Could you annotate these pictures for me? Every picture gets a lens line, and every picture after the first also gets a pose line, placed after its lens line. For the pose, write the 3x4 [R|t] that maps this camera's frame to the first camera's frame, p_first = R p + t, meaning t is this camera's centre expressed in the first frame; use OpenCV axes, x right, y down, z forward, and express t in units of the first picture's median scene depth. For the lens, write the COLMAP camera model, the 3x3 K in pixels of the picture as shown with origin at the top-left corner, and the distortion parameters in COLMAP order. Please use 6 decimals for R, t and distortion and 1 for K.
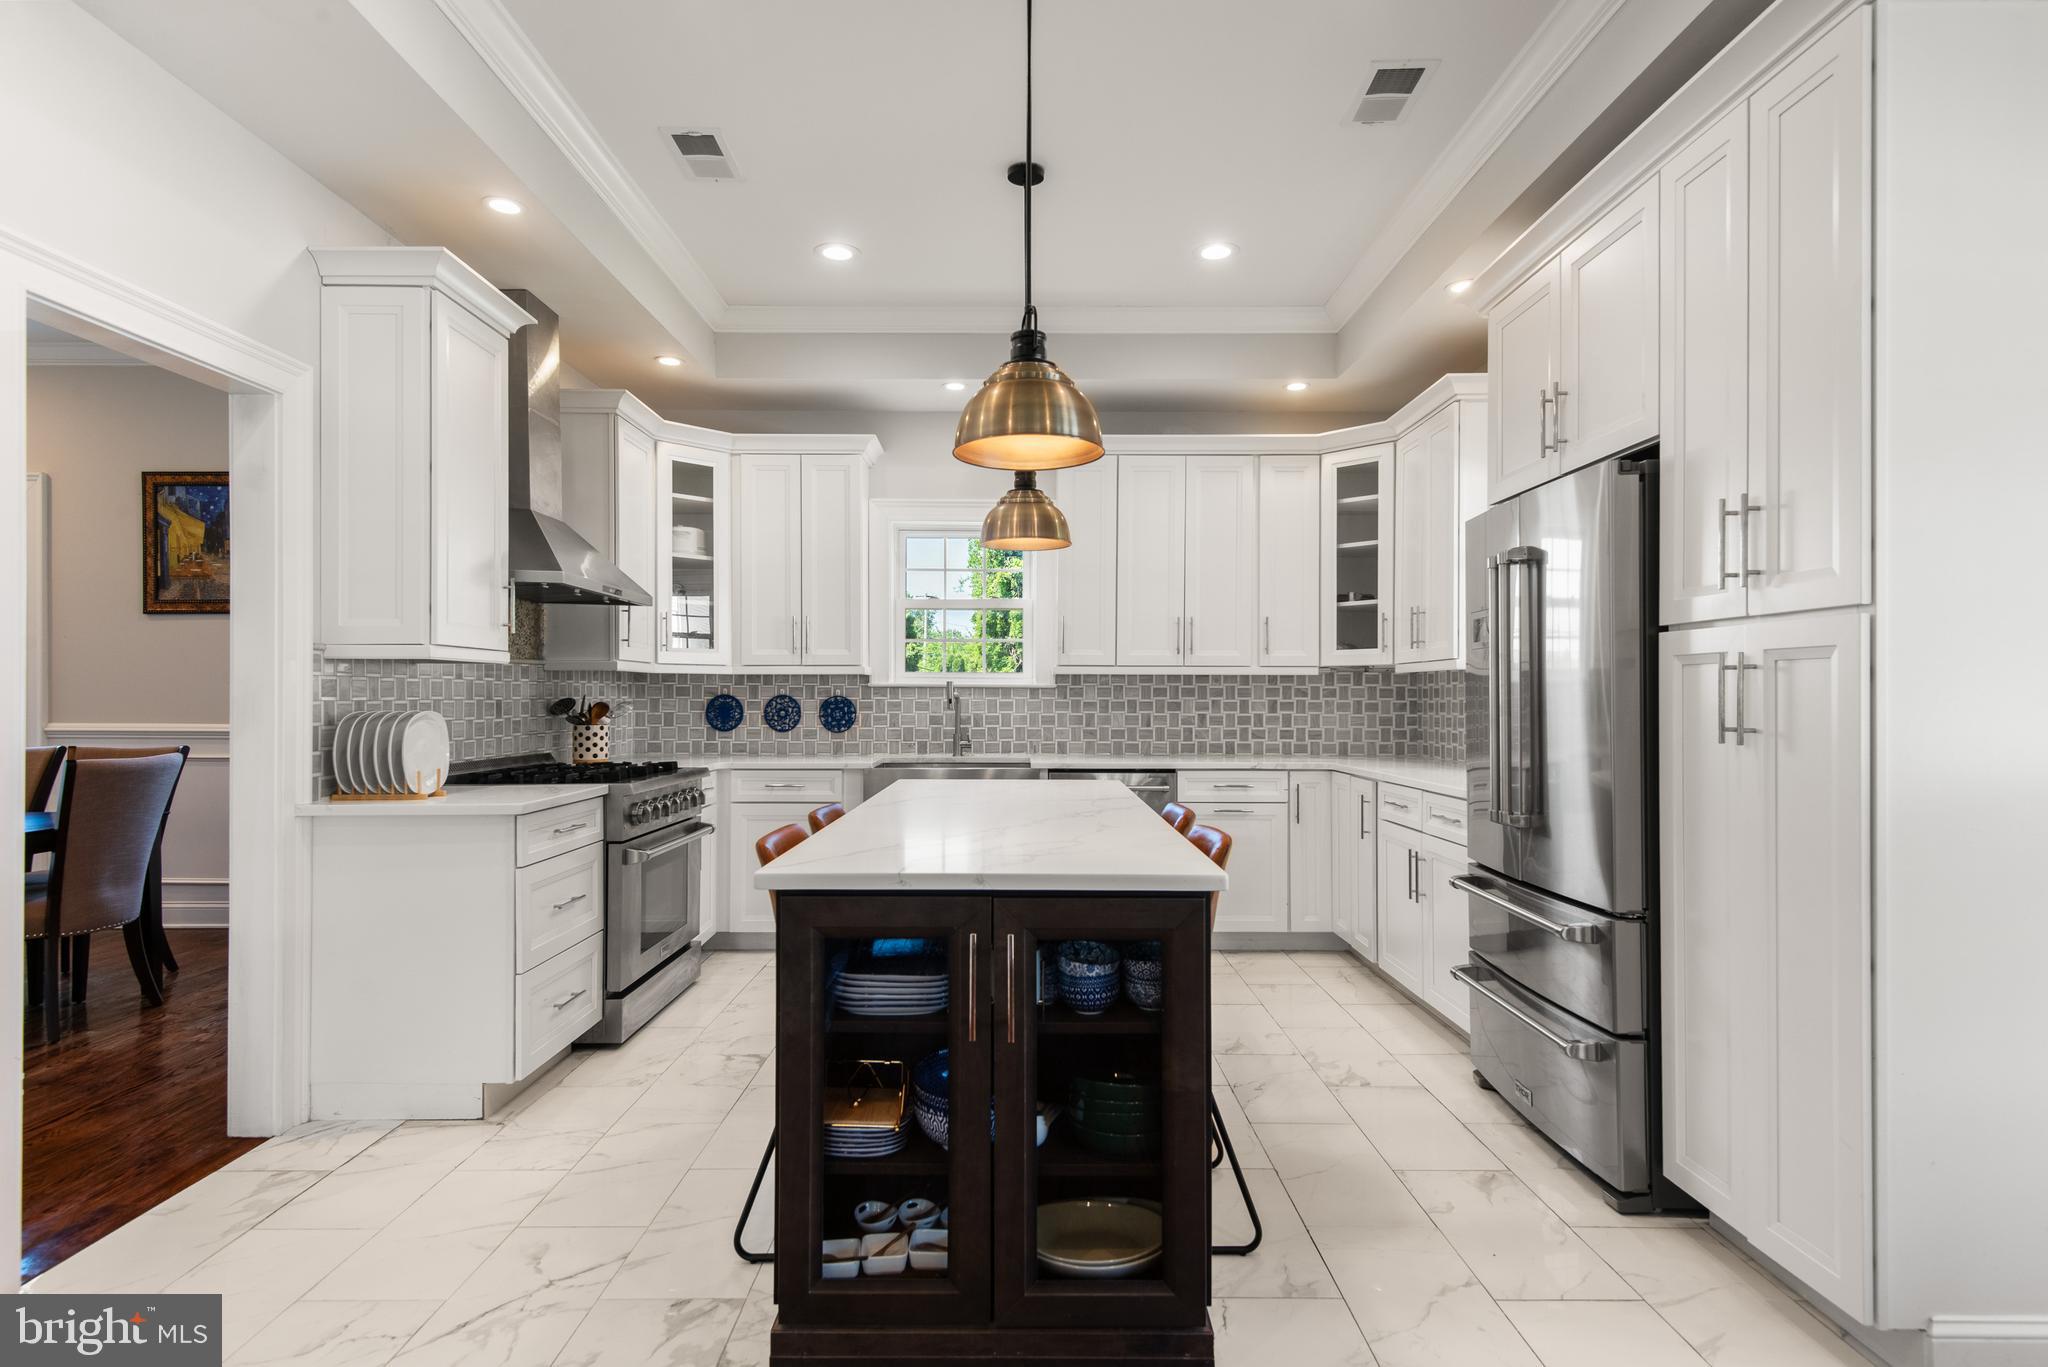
lens RADIAL K [[1094.0, 0, 1014.9], [0, 1094.0, 694.2], [0, 0, 1]] dist [0.022748, -0.004450]
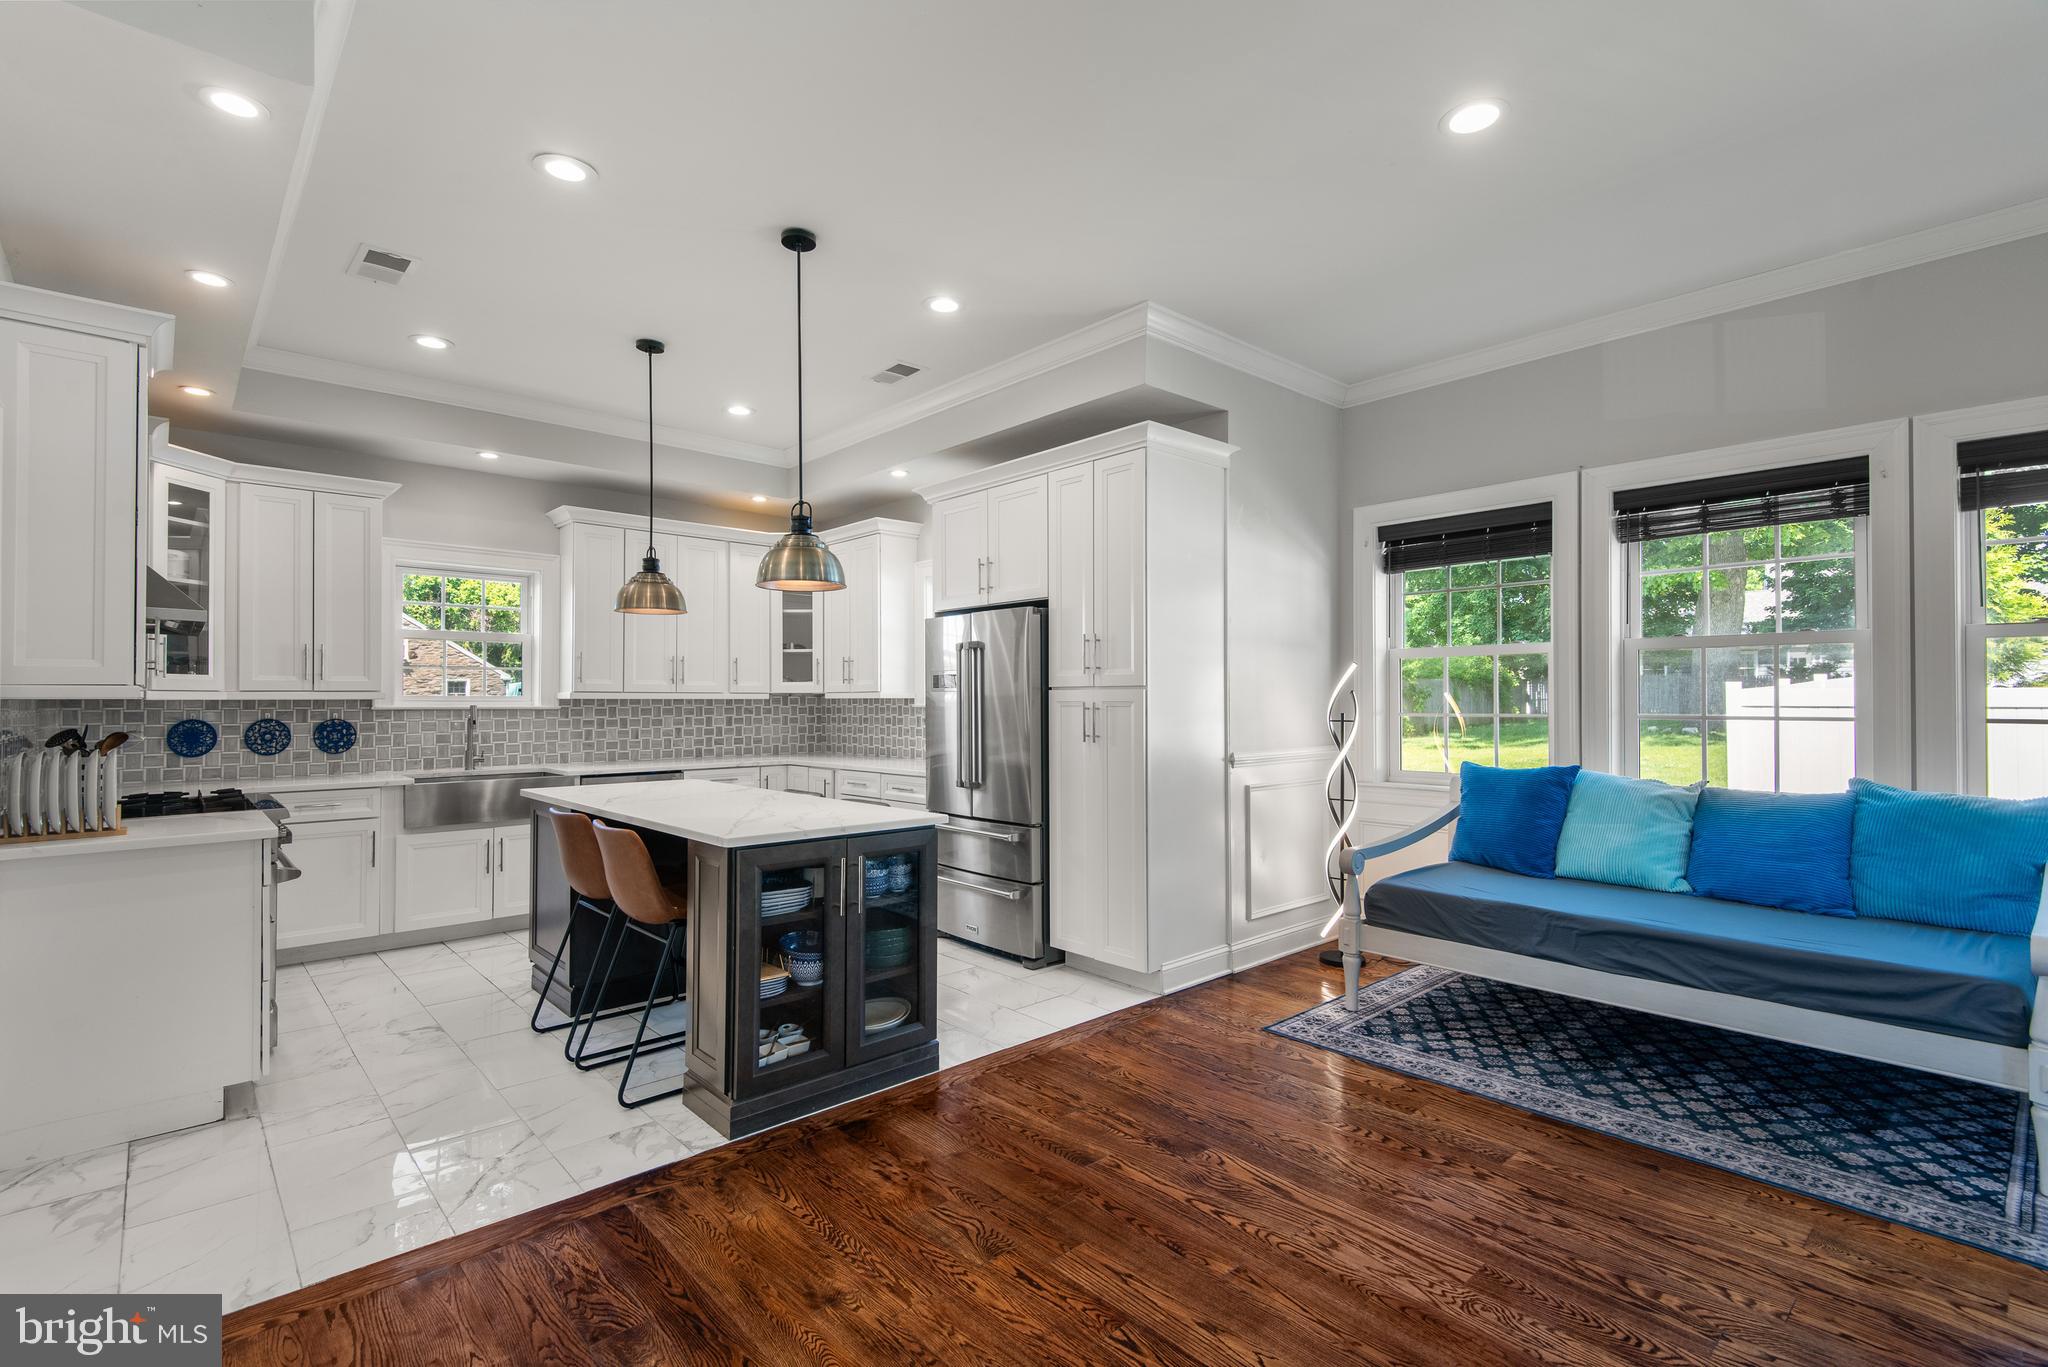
lens RADIAL K [[943.7, 0, 1034.3], [0, 943.7, 687.5], [0, 0, 1]] dist [0.019871, -0.007416]
pose [[0.732761, 0.005946, 0.680460, -0.357436], [0.001208, 0.999949, -0.010039, -0.023029], [-0.680485, 0.008178, 0.732717, -0.164998]]
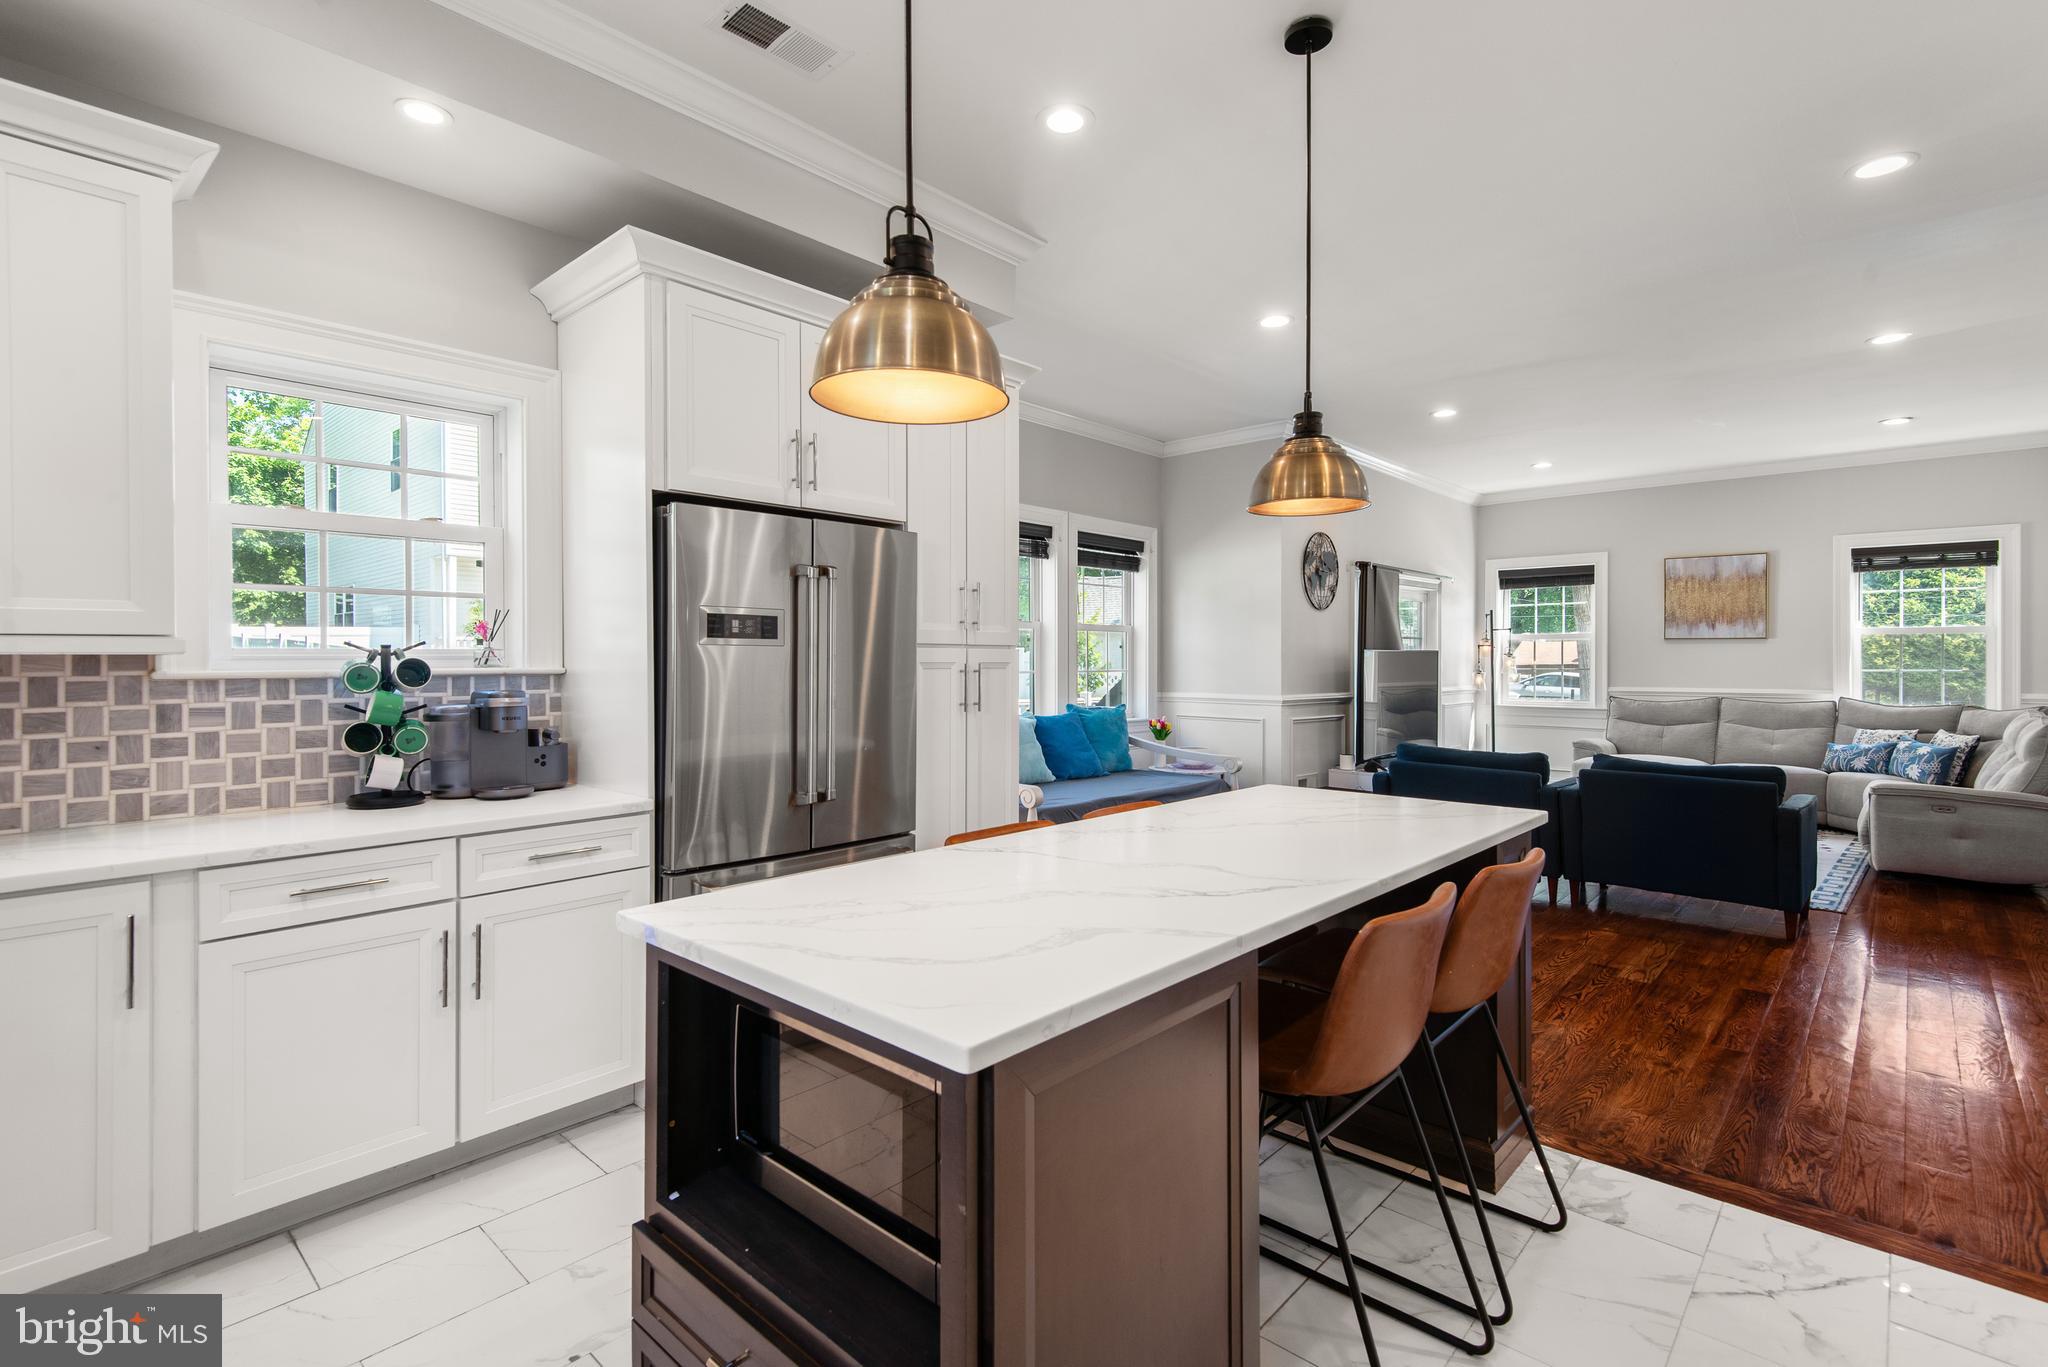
lens RADIAL K [[943.7, 0, 1016.5], [0, 943.7, 673.7], [0, 0, 1]] dist [0.019871, -0.007416]
pose [[-0.733972, -0.012529, 0.679064, -0.239087], [-0.004417, 0.999897, 0.013675, -0.020460], [-0.679165, 0.007037, -0.733952, 1.005631]]
